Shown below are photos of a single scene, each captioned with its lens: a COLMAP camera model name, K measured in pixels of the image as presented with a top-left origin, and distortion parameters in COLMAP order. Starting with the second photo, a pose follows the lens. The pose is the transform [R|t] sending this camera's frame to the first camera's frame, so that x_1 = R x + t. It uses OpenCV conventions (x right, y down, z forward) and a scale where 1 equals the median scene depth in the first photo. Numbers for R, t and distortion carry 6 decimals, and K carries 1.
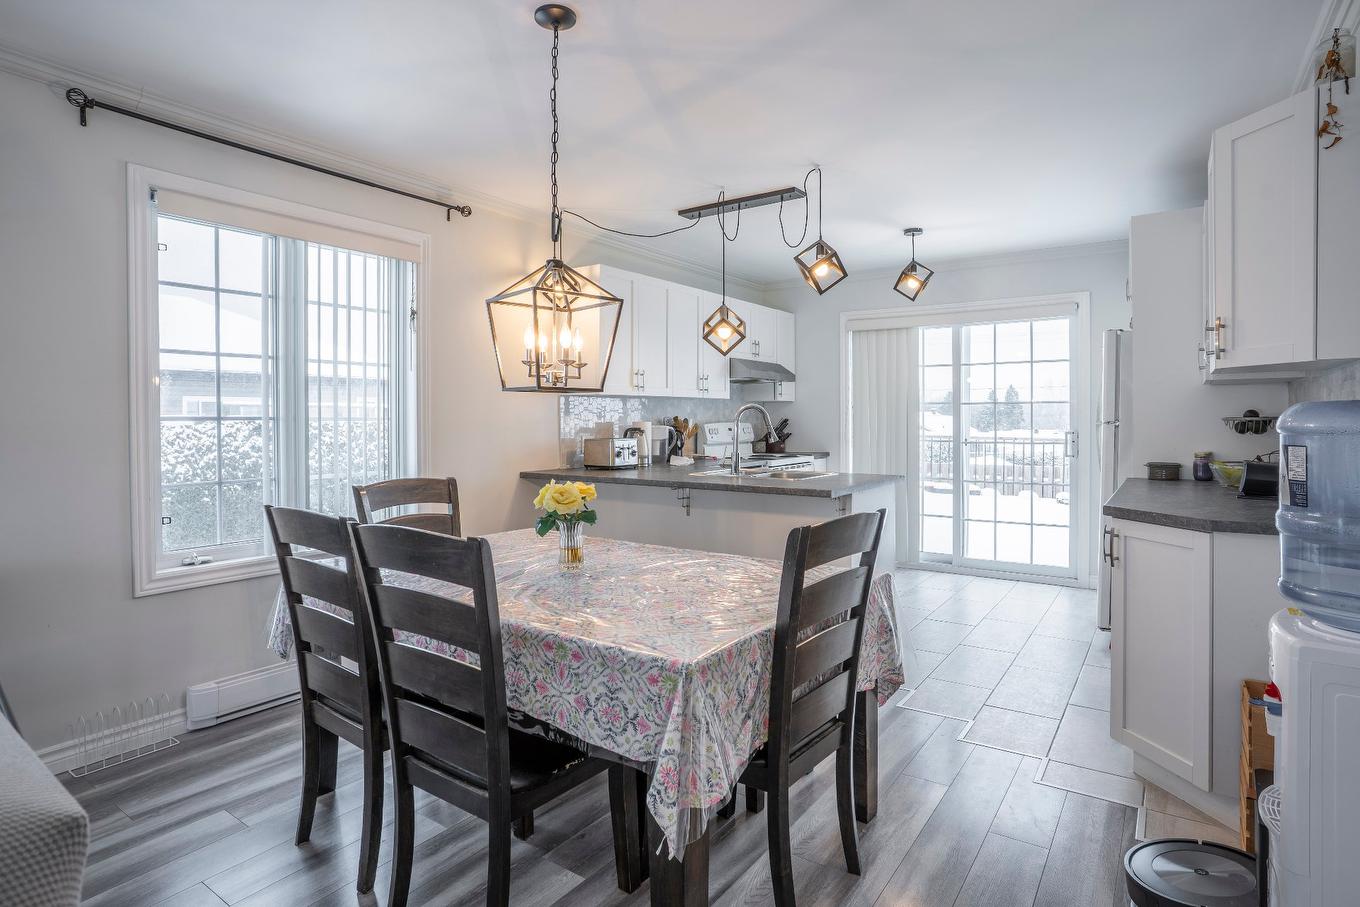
lens RADIAL K [[704.4, 0, 751.2], [0, 704.4, 430.4], [0, 0, 1]] dist [0.001309, 0.000593]
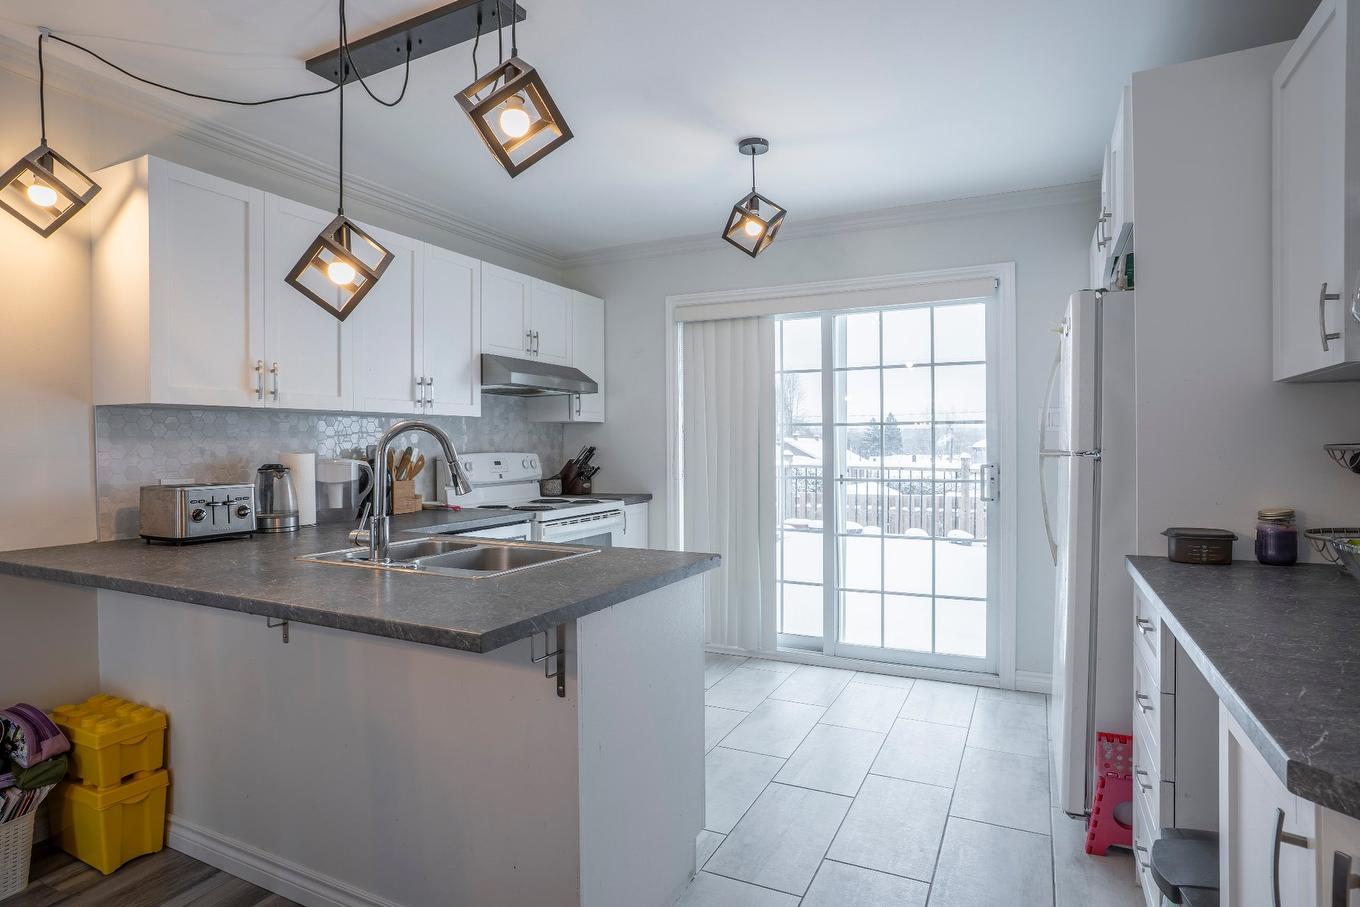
lens RADIAL K [[704.4, 0, 678.7], [0, 704.4, 457.3], [0, 0, 1]] dist [0.001309, 0.000593]
pose [[0.998221, -0.003808, 0.059505, 0.103376], [0.003710, 0.999992, 0.001754, -0.007282], [-0.059511, -0.001530, 0.998226, 0.314136]]
